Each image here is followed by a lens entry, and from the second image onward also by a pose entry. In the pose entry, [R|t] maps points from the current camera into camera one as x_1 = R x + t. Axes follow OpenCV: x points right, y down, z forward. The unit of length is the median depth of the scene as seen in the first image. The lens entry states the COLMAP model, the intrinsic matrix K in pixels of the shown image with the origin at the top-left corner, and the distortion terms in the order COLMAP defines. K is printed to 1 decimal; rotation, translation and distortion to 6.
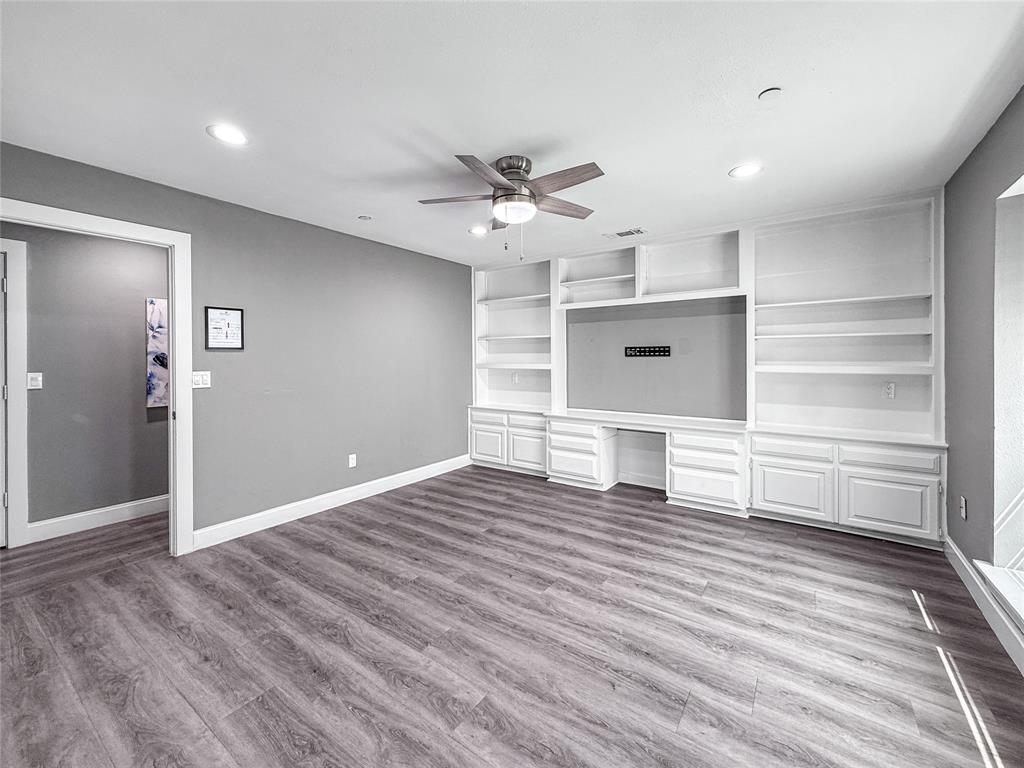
lens RADIAL K [[421.1, 0, 498.5], [0, 421.1, 358.8], [0, 0, 1]] dist [0.000928, 0.000401]
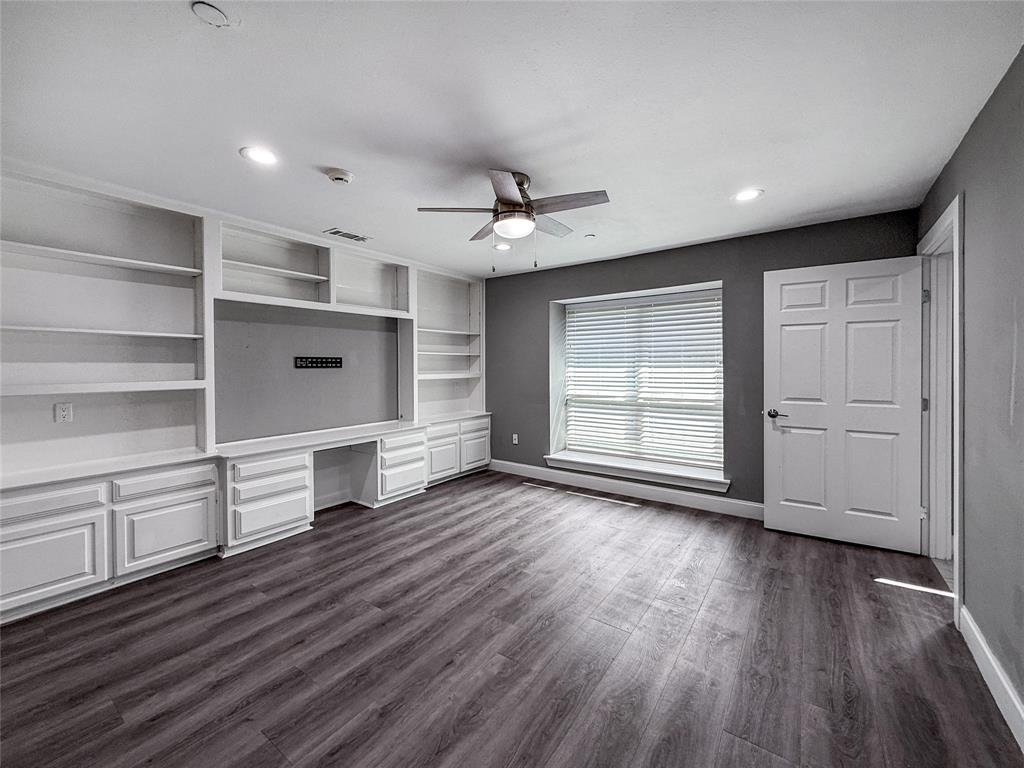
lens RADIAL K [[421.1, 0, 516.0], [0, 421.1, 370.5], [0, 0, 1]] dist [0.000928, 0.000401]
pose [[-0.012977, -0.008076, 0.999883, -0.735214], [0.005429, 0.999952, 0.008147, -0.006904], [-0.999901, 0.005534, -0.012932, 0.748535]]
